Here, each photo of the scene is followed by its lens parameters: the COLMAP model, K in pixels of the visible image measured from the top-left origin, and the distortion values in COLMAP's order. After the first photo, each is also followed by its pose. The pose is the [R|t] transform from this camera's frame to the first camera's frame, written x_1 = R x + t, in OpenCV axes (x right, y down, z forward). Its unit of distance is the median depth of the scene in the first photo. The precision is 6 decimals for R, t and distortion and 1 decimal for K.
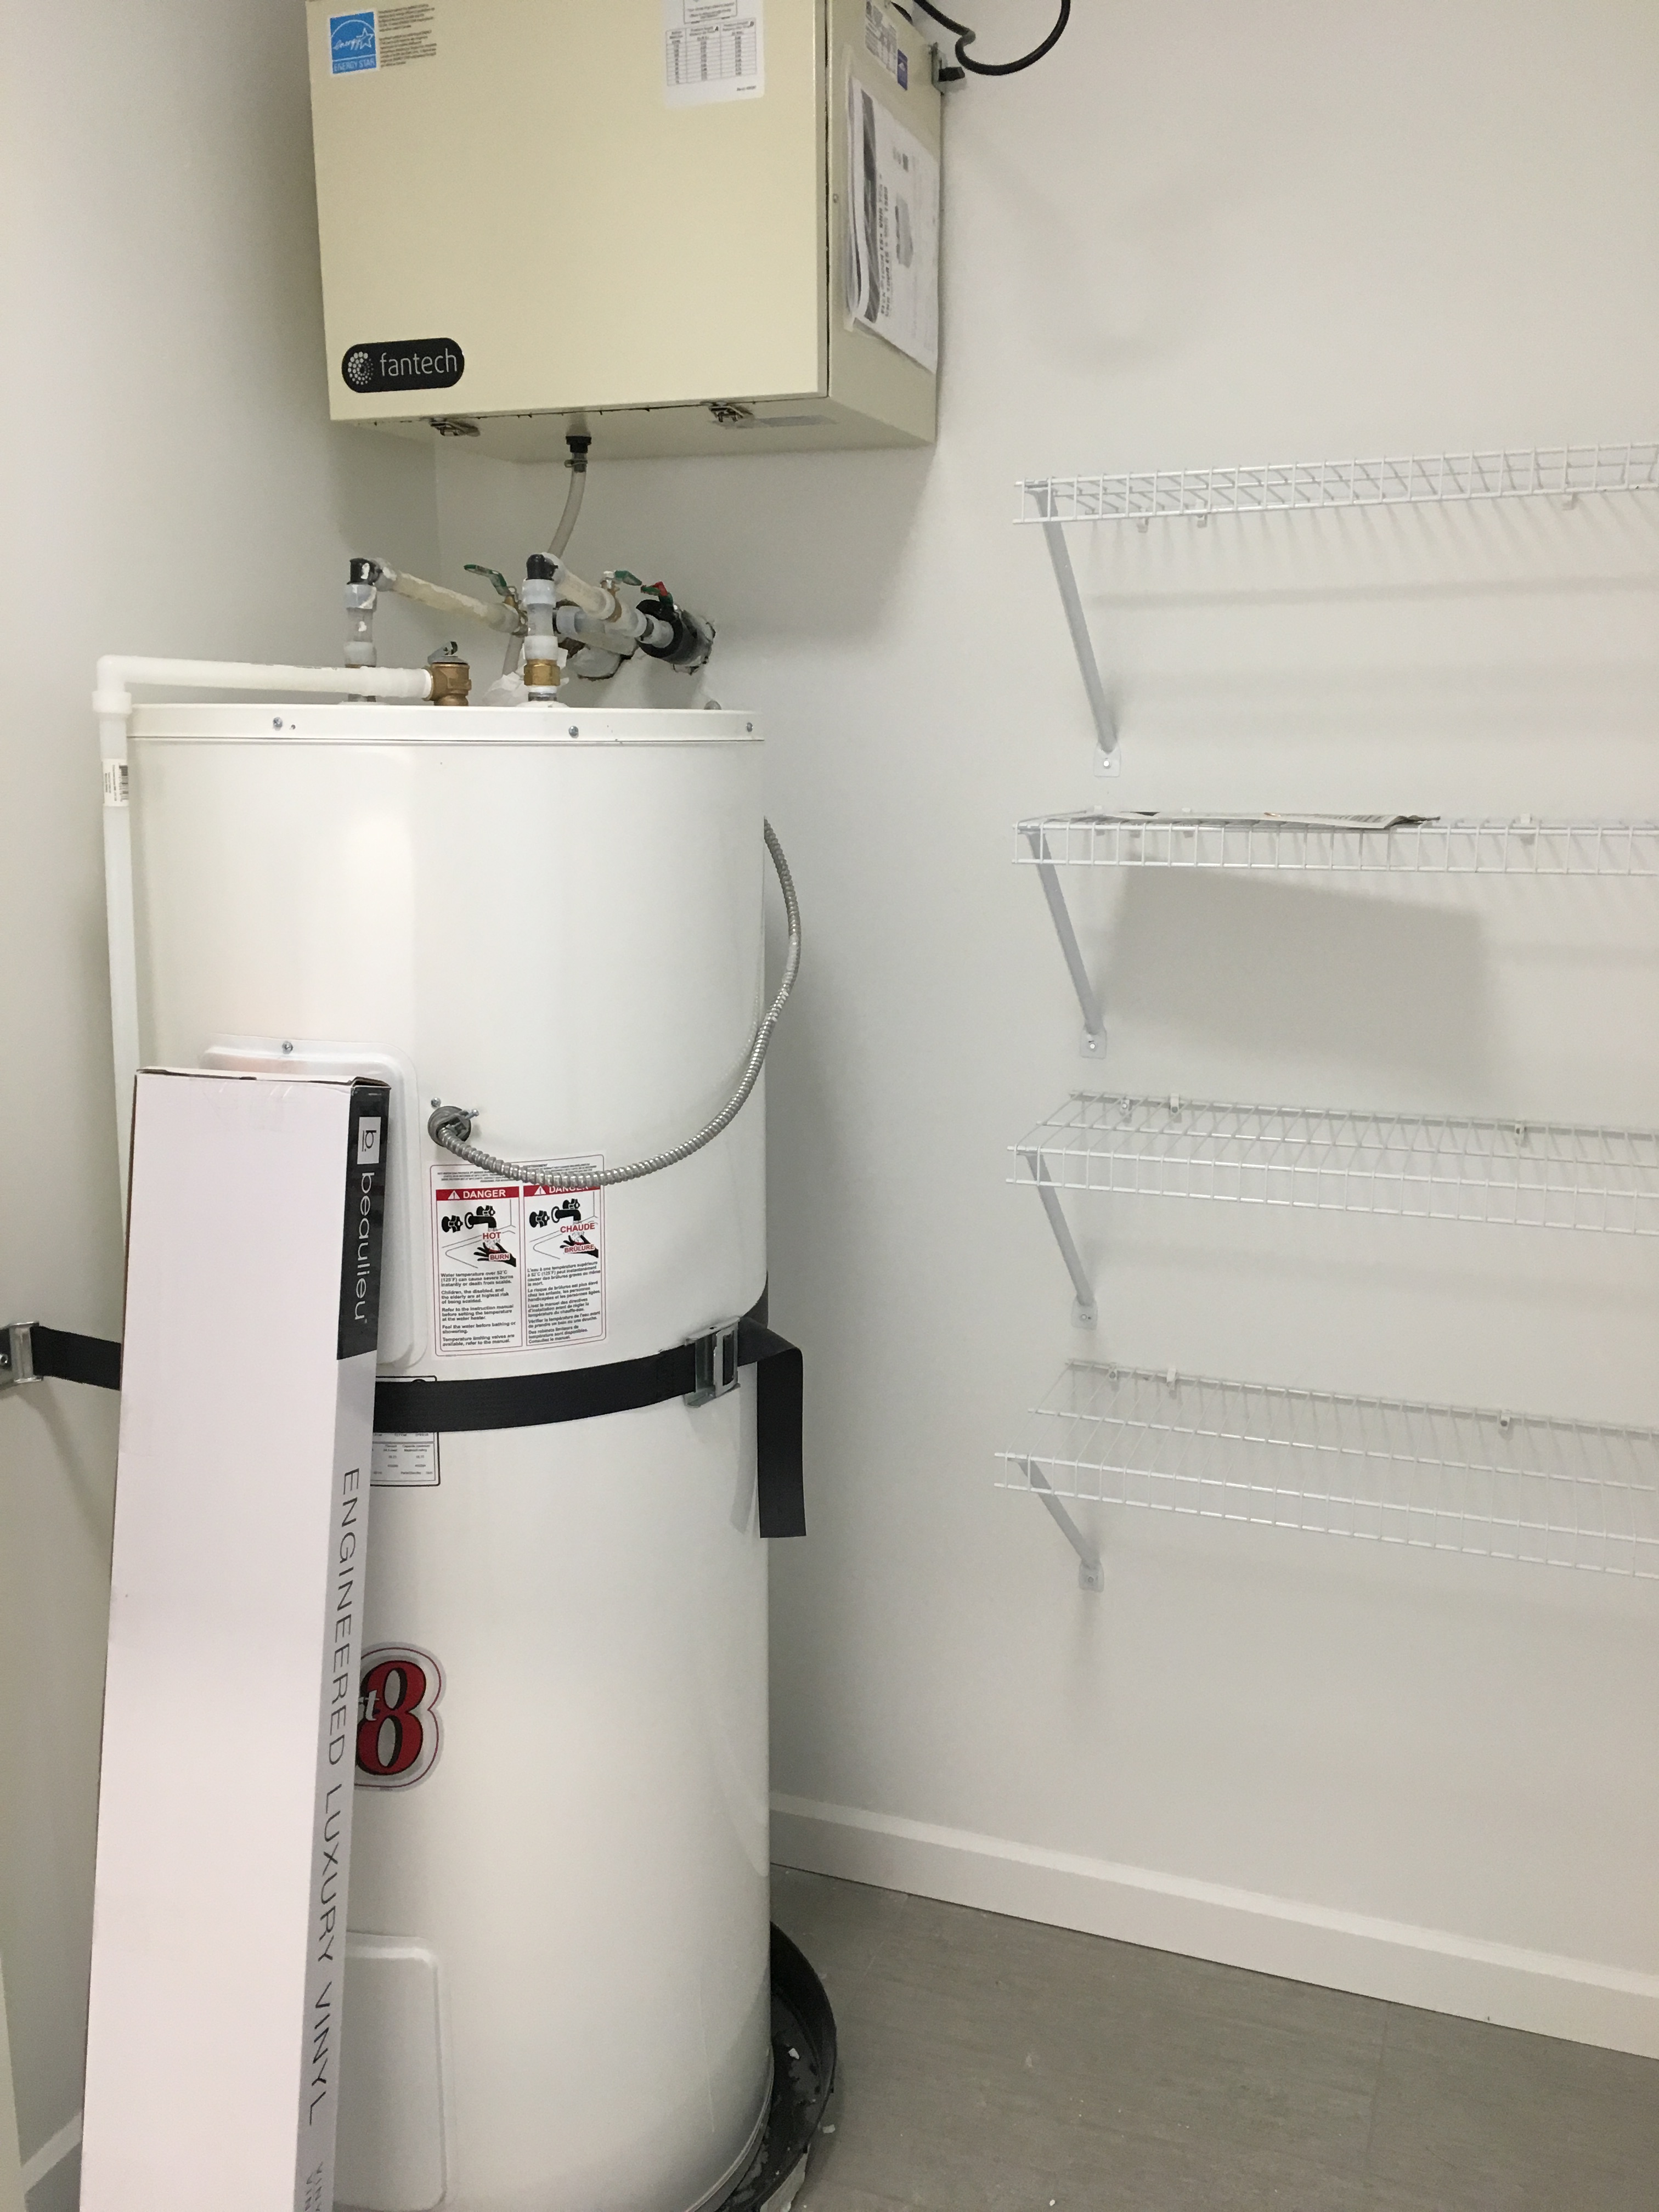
lens RADIAL K [[1863.4, 0, 830.4], [0, 1863.4, 1111.8], [0, 0, 1]] dist [0.004734, -0.003752]
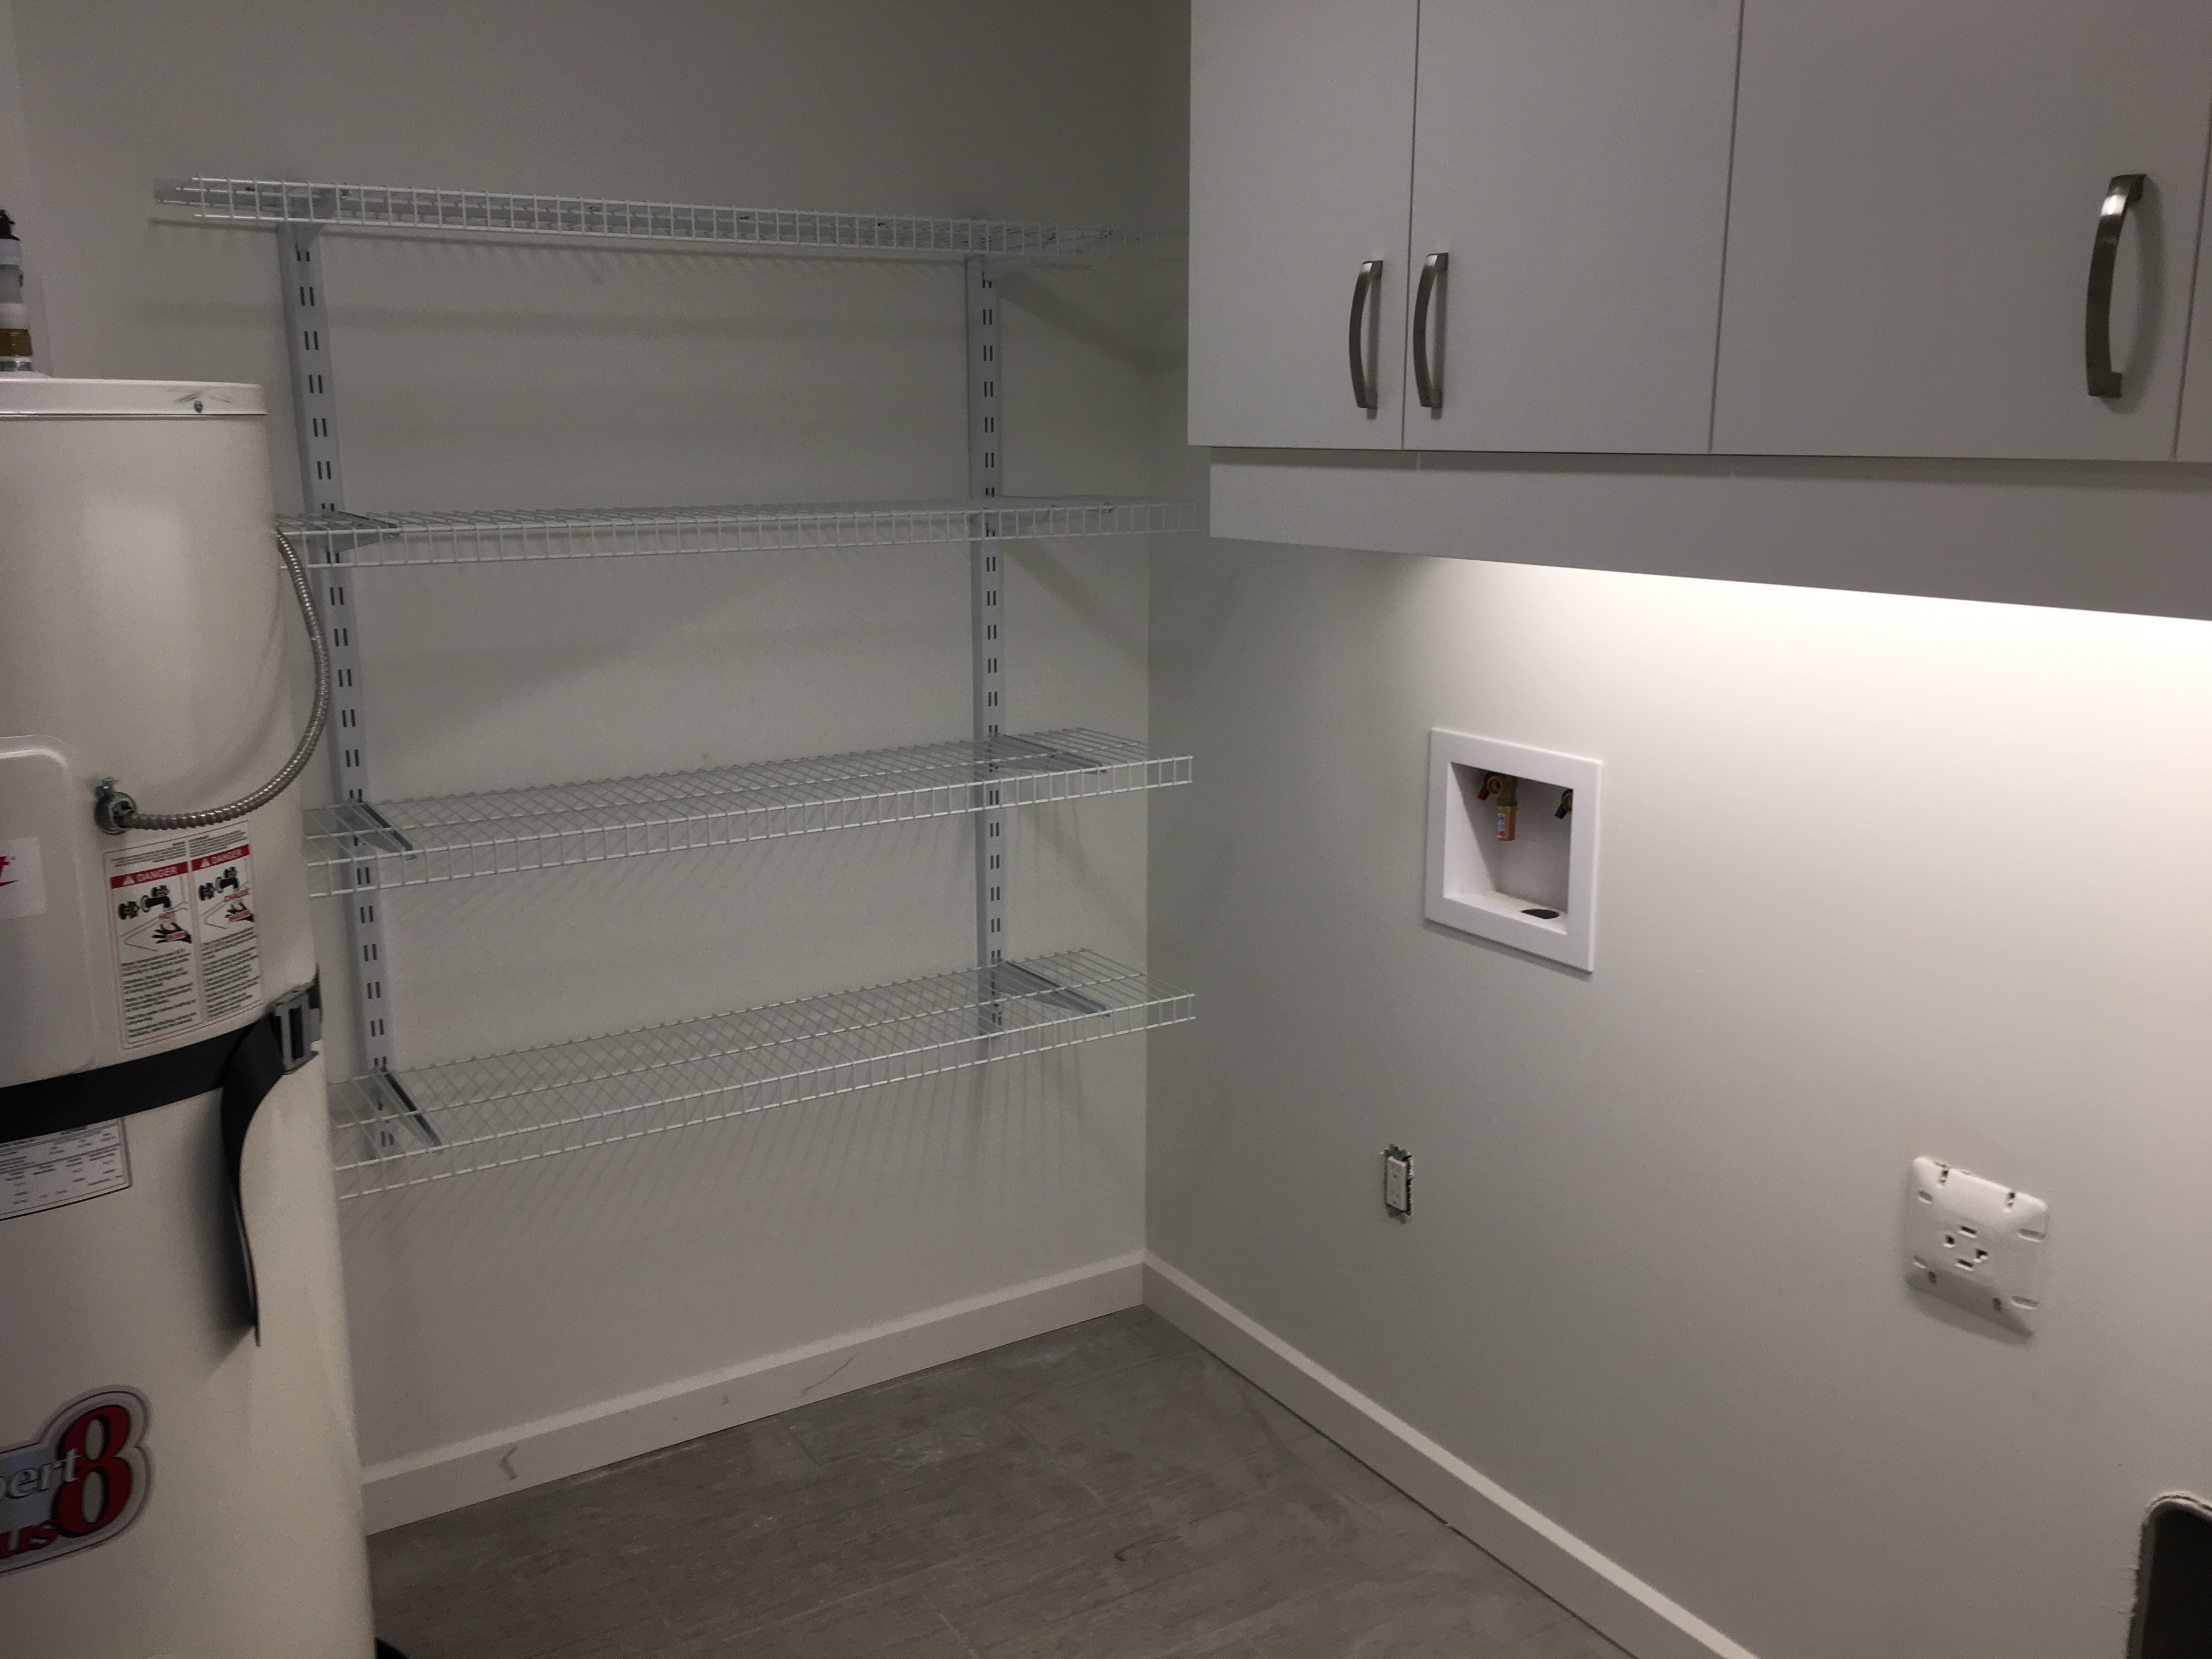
lens RADIAL K [[1863.4, 0, 1107.2], [0, 1863.4, 824.9], [0, 0, 1]] dist [0.004734, -0.003752]
pose [[0.682885, -0.165156, 0.711612, -0.535387], [0.165949, 0.983713, 0.069058, 0.033220], [-0.711428, 0.070932, 0.699170, -0.054527]]
